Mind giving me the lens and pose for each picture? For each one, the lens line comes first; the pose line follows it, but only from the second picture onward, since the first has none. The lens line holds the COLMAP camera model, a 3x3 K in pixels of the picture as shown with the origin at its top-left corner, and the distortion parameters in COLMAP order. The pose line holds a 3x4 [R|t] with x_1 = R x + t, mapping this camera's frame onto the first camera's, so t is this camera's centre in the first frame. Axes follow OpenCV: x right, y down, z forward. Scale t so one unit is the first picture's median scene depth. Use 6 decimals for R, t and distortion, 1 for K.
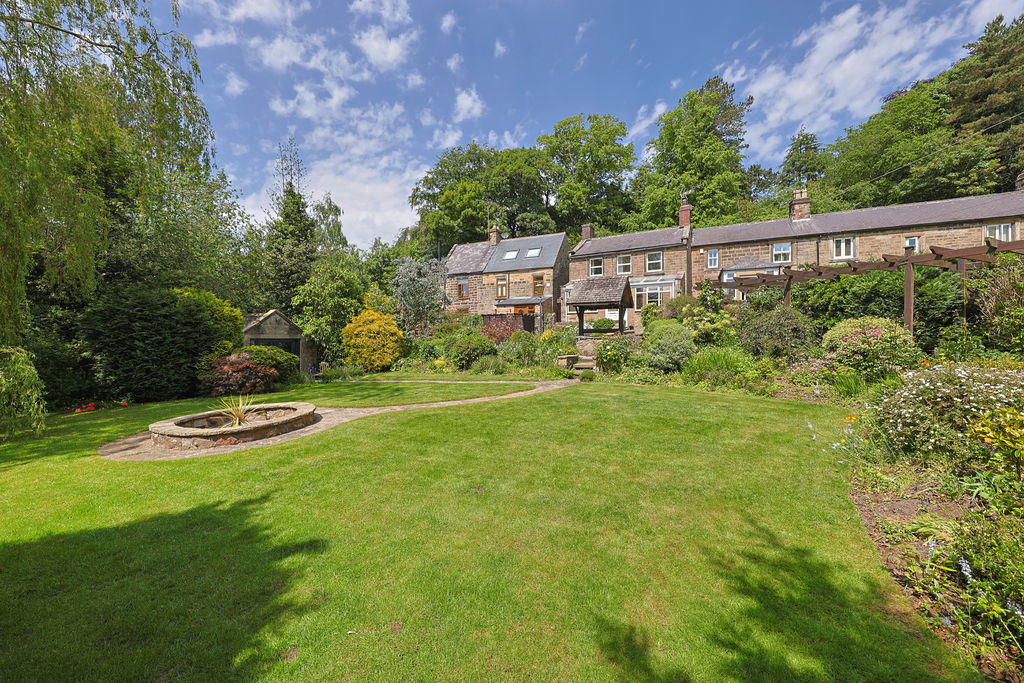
lens RADIAL K [[373.8, 0, 520.0], [0, 373.8, 342.0], [0, 0, 1]] dist [0.010361, -0.000170]
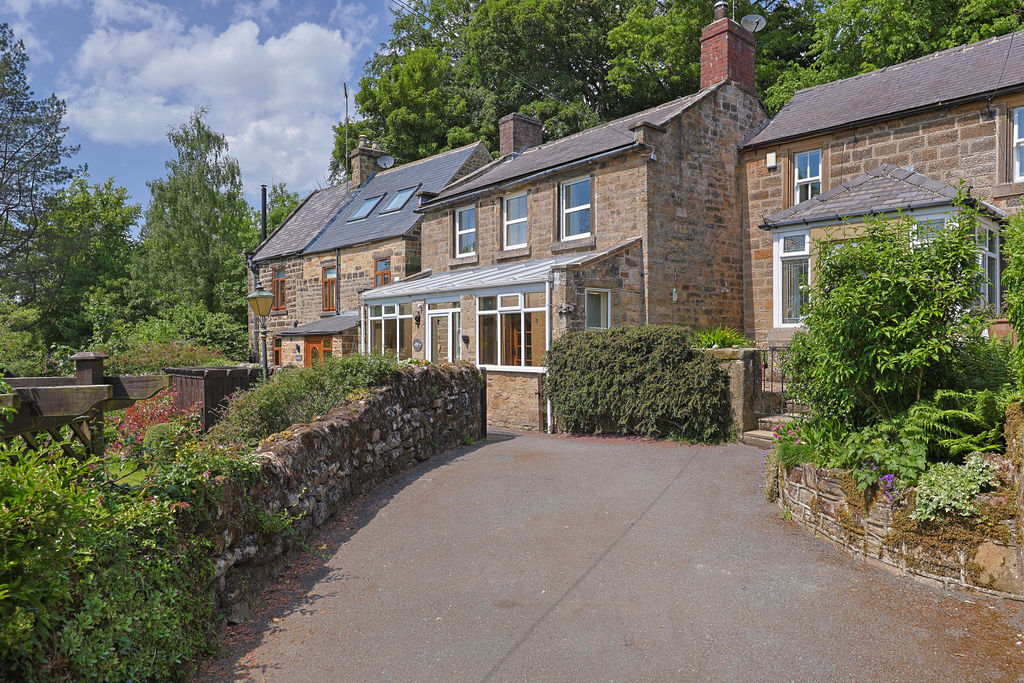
lens RADIAL K [[694.8, 0, 515.5], [0, 694.8, 327.7], [0, 0, 1]] dist [0.003524, 0.002890]
pose [[0.933147, -0.008700, -0.359391, 0.471269], [-0.004545, 0.999342, -0.035995, -0.082015], [0.359467, 0.035222, 0.932493, 0.388950]]
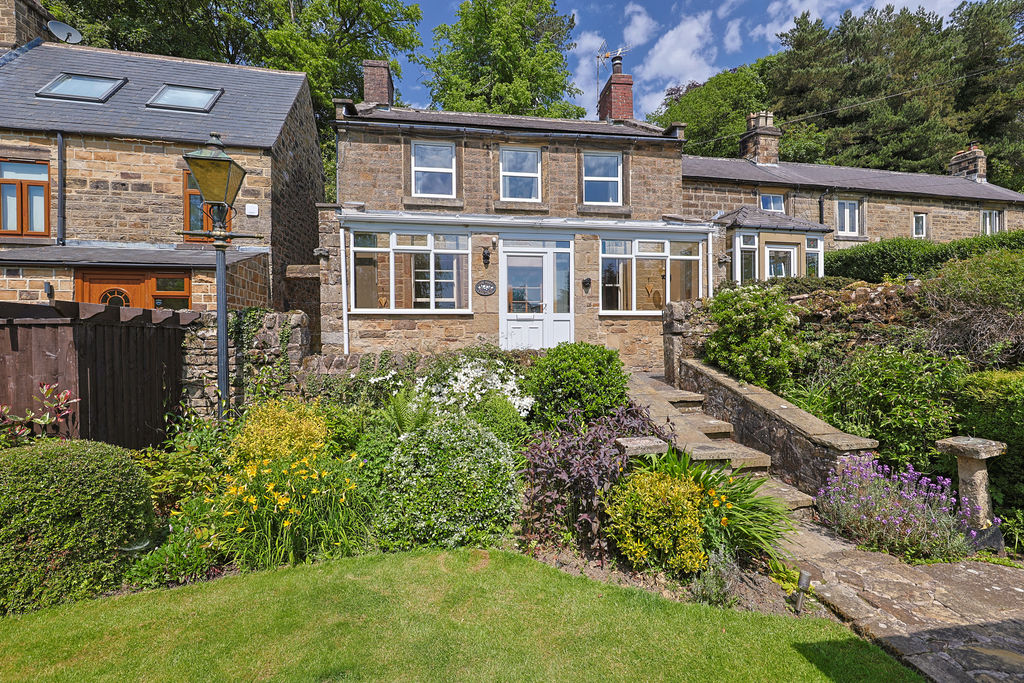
lens RADIAL K [[444.6, 0, 526.0], [0, 444.6, 341.5], [0, 0, 1]] dist [0.002277, -0.000956]
pose [[0.790543, -0.006000, 0.612377, 0.034272], [0.015333, 0.999832, -0.009998, -0.049128], [-0.612214, 0.017293, 0.790503, 0.640217]]
